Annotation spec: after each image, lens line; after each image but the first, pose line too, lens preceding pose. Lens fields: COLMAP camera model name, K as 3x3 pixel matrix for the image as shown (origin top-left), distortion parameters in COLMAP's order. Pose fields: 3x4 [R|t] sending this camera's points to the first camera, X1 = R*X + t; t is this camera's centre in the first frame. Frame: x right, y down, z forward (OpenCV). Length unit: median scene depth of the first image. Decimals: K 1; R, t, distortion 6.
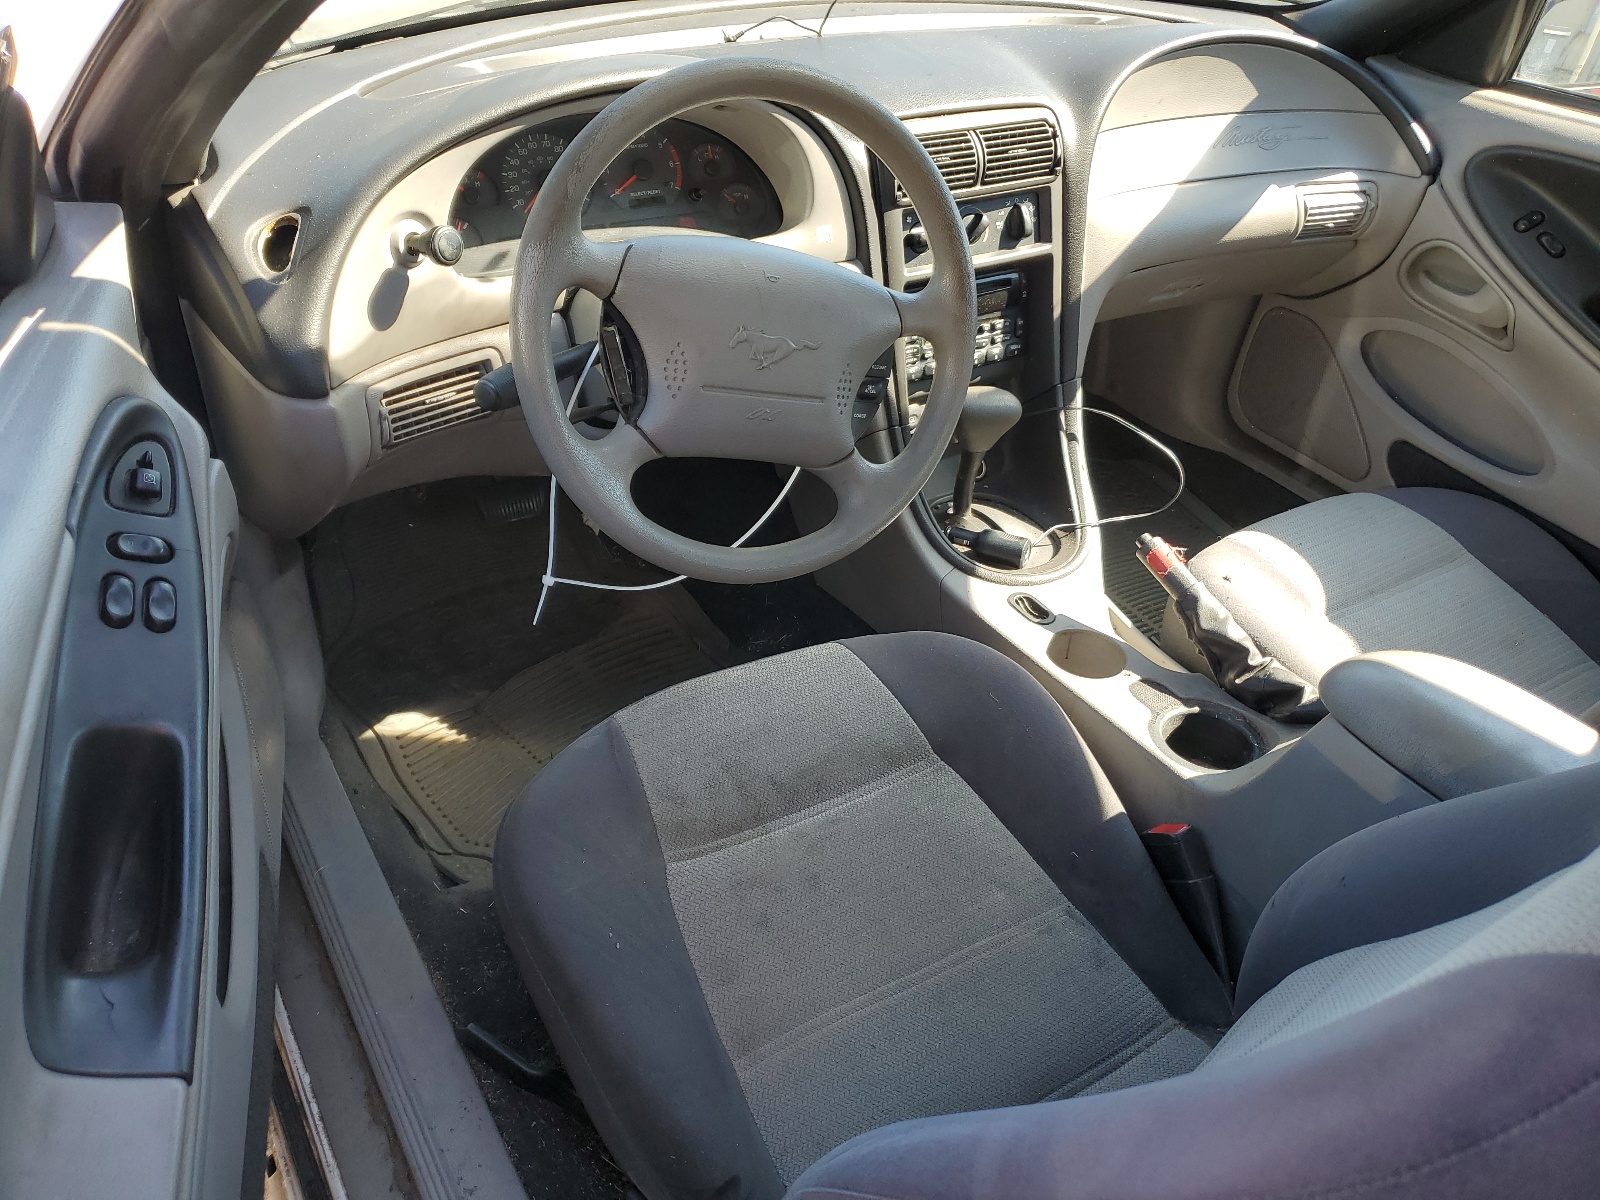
lens RADIAL K [[1210.7, 0, 800.9], [0, 1210.7, 563.3], [0, 0, 1]] dist [0.000034, -0.002819]
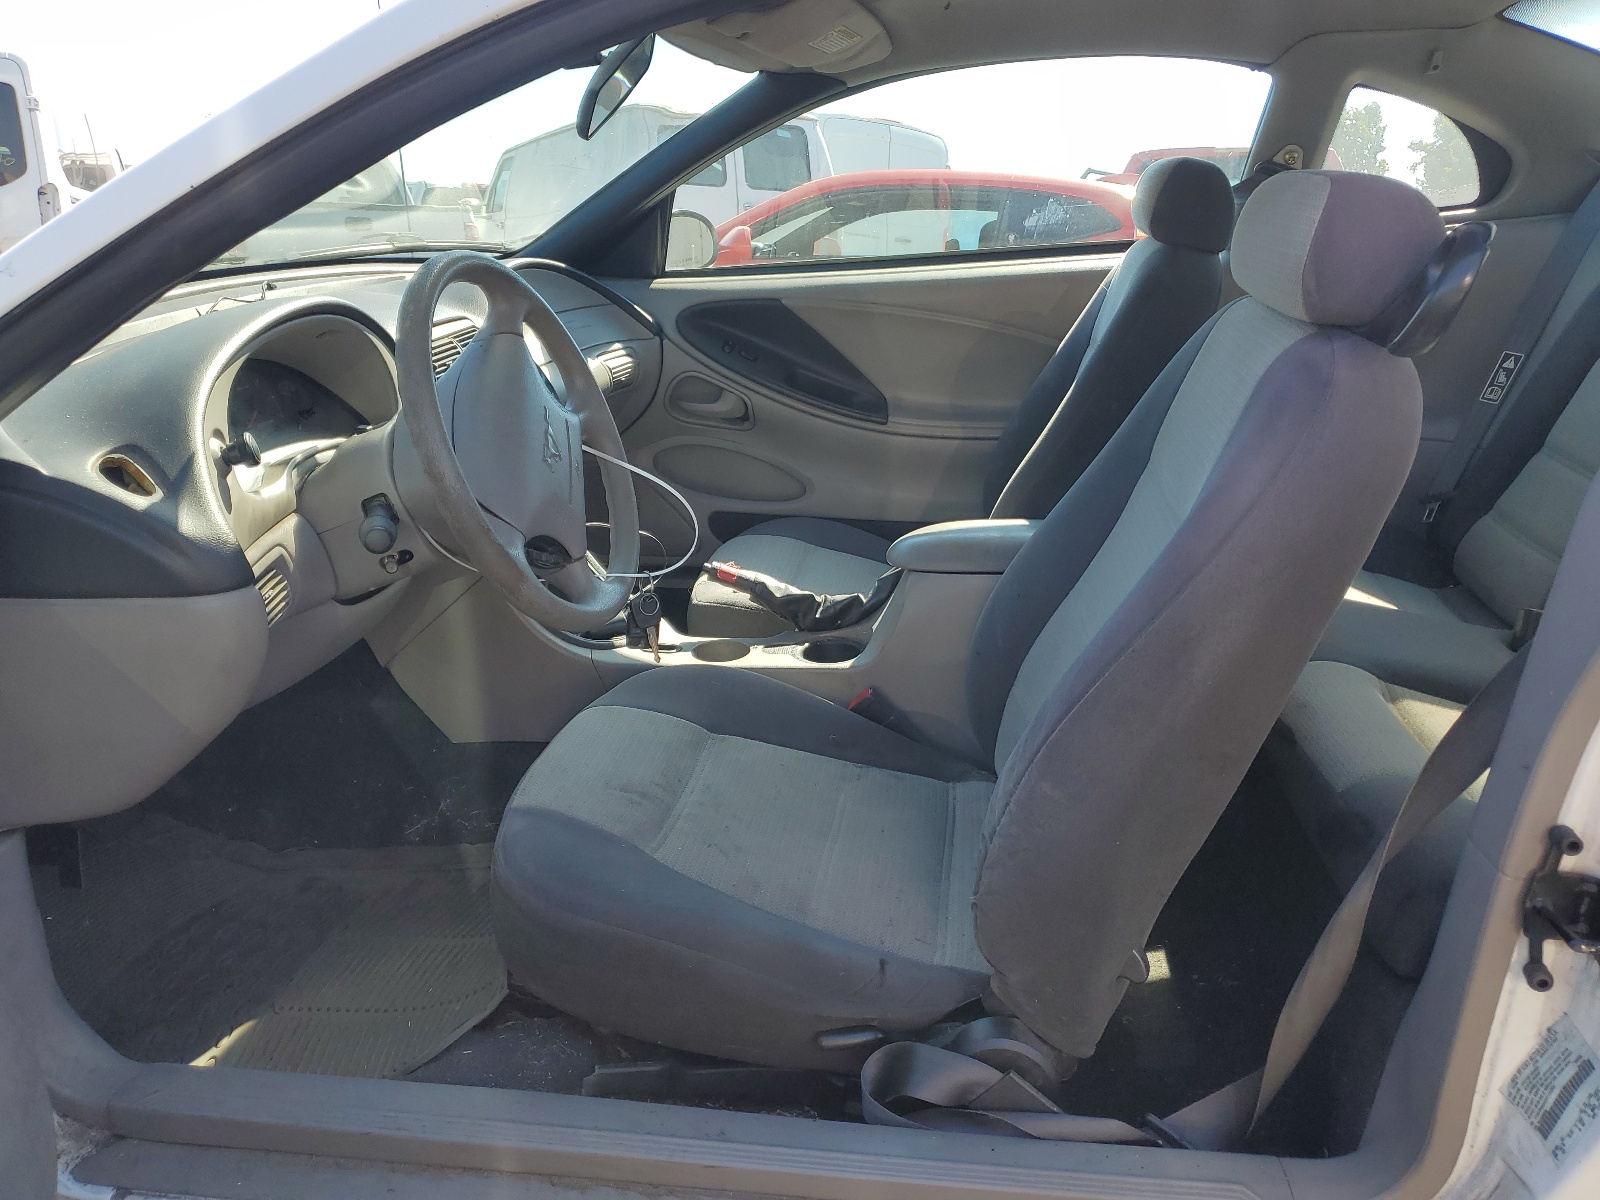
lens RADIAL K [[1210.7, 0, 800.9], [0, 1210.7, 563.3], [0, 0, 1]] dist [0.000034, -0.002819]
pose [[0.644353, -0.313218, 0.697641, -0.555775], [0.484990, 0.872717, -0.056125, 0.097567], [-0.591264, 0.374513, 0.714245, -0.041987]]
